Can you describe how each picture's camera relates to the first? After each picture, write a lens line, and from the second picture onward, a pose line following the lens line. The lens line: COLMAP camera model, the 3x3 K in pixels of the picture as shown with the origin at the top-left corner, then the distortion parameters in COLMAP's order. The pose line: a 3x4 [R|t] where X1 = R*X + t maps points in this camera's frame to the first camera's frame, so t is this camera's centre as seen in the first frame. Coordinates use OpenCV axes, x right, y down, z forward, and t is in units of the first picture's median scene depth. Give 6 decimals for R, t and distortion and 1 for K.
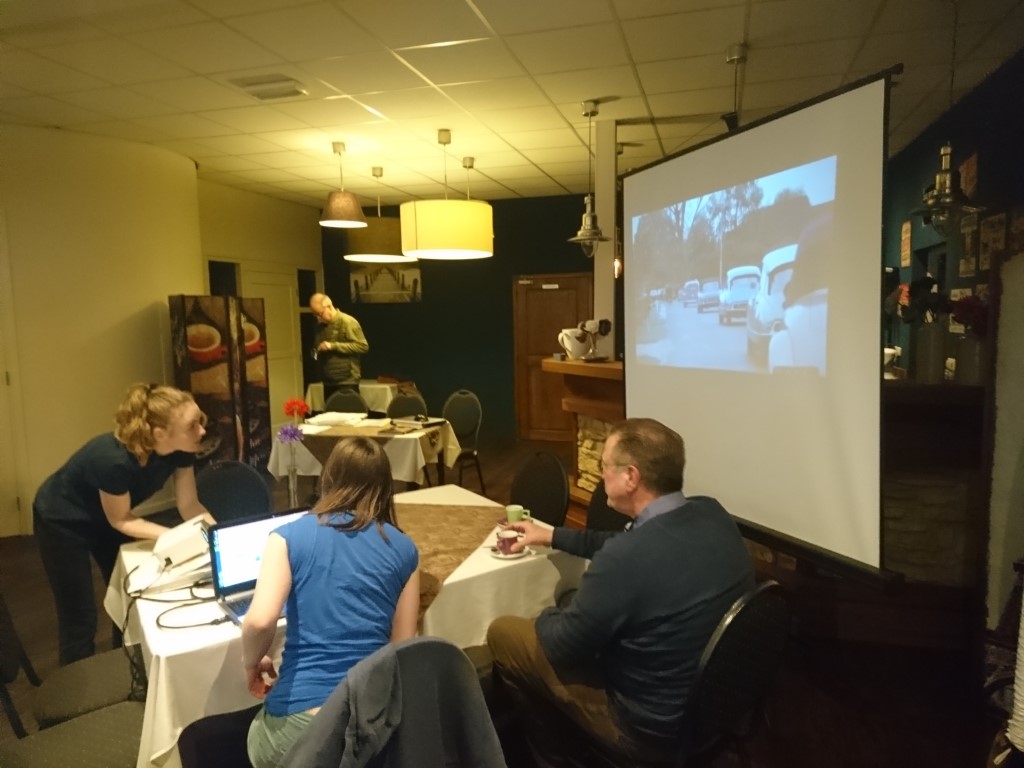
lens RADIAL K [[692.7, 0, 513.7], [0, 692.7, 389.5], [0, 0, 1]] dist [0.116216, -0.160583]
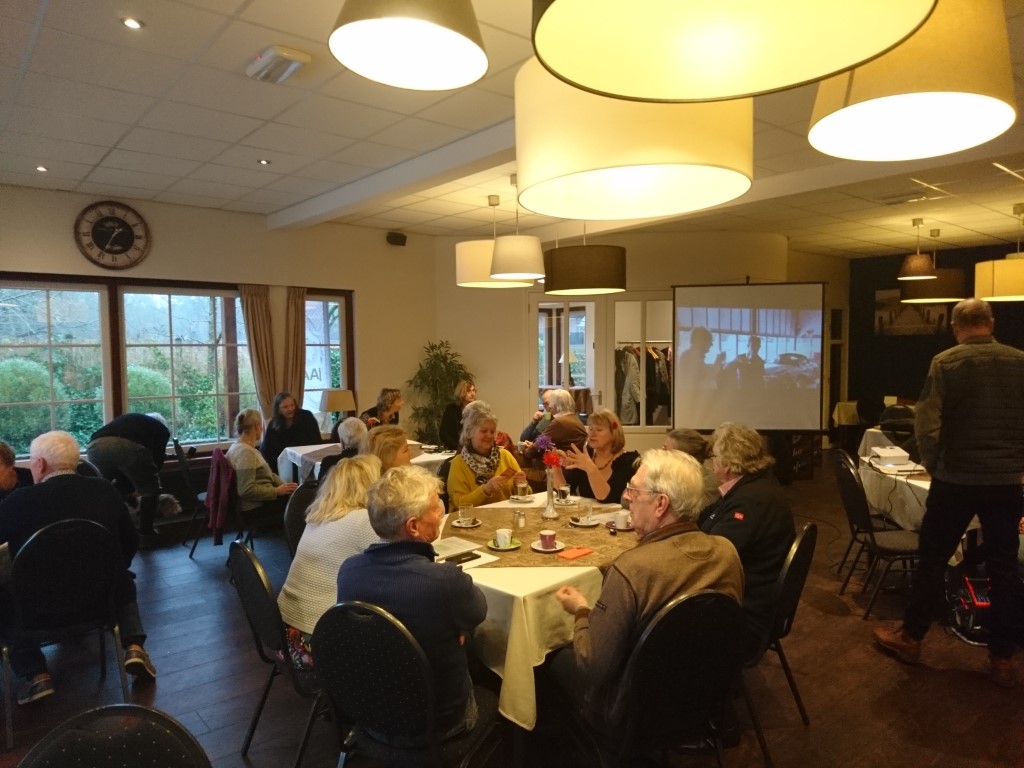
lens RADIAL K [[680.6, 0, 513.1], [0, 680.6, 389.6], [0, 0, 1]] dist [0.089001, -0.146346]
pose [[0.831371, 0.037307, -0.554465, -0.154259], [-0.060228, 0.997916, -0.023163, 0.052421], [0.552445, 0.052651, 0.831885, -0.513583]]
